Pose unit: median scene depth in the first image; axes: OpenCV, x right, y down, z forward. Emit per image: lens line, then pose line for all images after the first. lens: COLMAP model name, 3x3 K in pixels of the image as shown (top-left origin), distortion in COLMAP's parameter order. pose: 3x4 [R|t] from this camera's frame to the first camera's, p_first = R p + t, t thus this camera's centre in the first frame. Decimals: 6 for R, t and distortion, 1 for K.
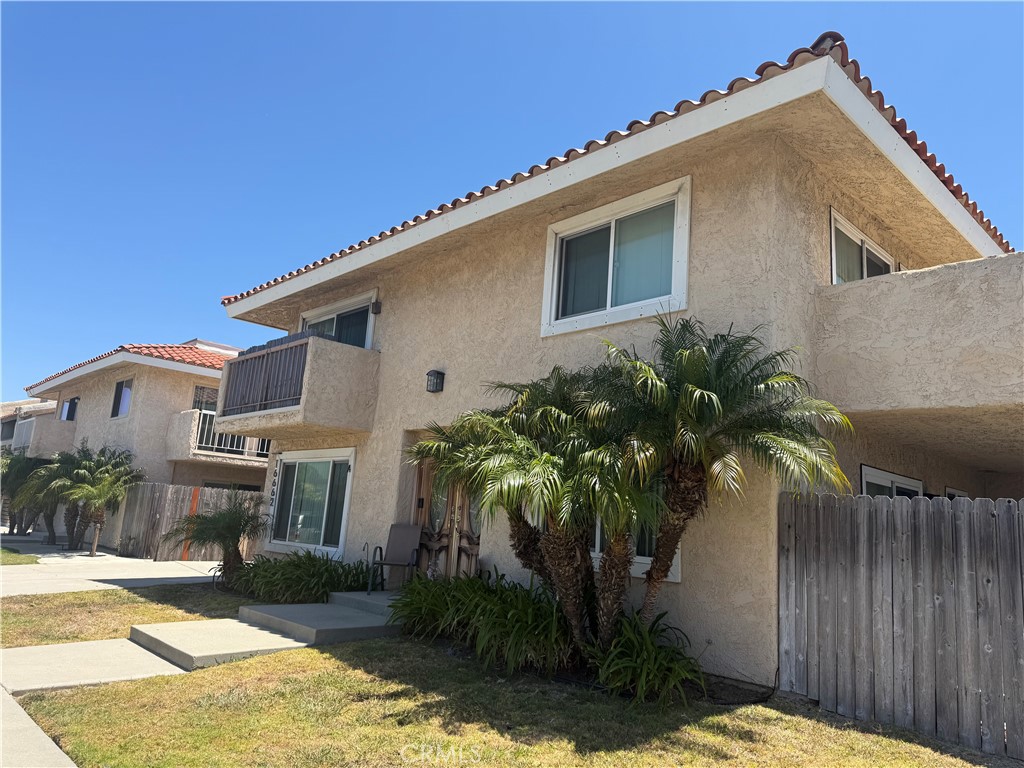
lens RADIAL K [[724.0, 0, 512.2], [0, 724.0, 386.6], [0, 0, 1]] dist [0.110127, -0.151393]
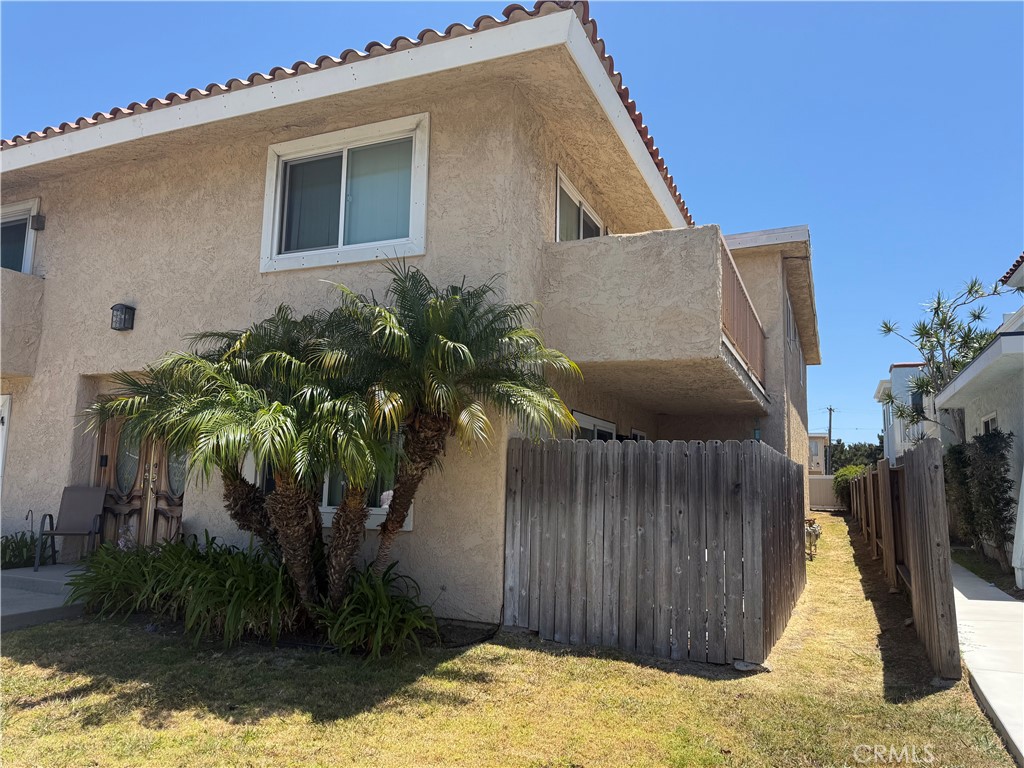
lens RADIAL K [[724.0, 0, 512.2], [0, 724.0, 386.6], [0, 0, 1]] dist [0.110127, -0.151393]
pose [[0.923168, 0.003497, 0.384380, -0.025649], [-0.032676, 0.997053, 0.069408, -0.001479], [-0.383005, -0.076636, 0.920562, 0.050978]]
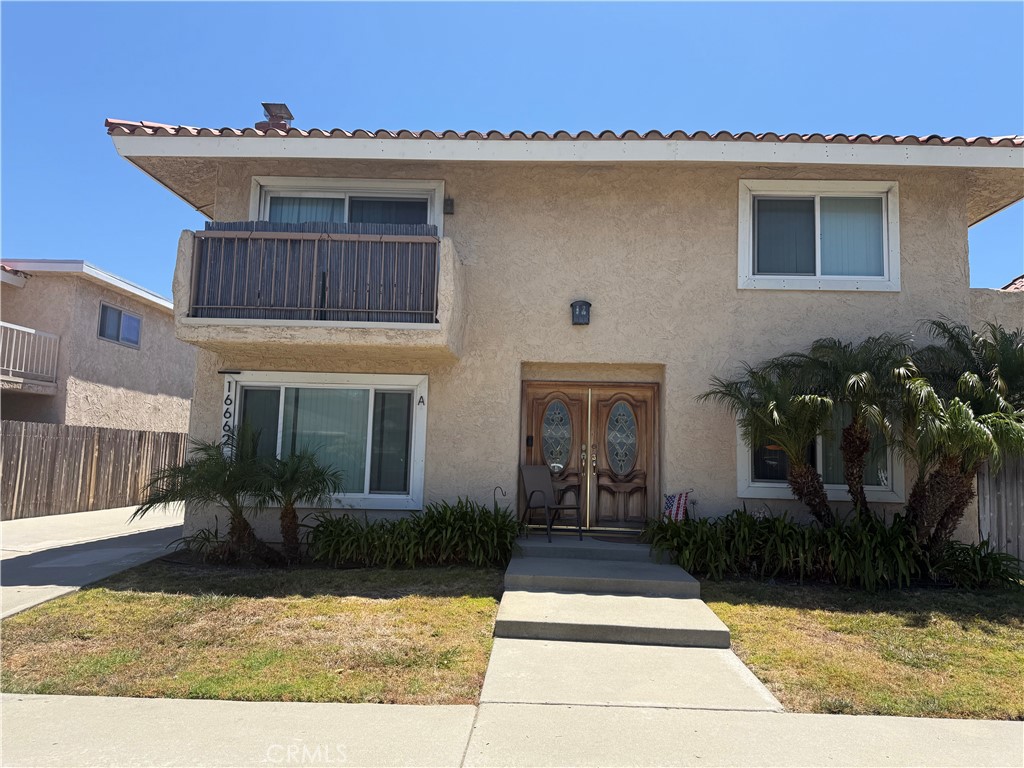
lens RADIAL K [[723.5, 0, 509.9], [0, 723.5, 394.6], [0, 0, 1]] dist [0.096532, -0.139132]
pose [[0.712631, 0.014663, 0.701386, -1.177397], [-0.112716, 0.989186, 0.093843, 0.028081], [-0.692425, -0.145933, 0.706577, 0.564206]]
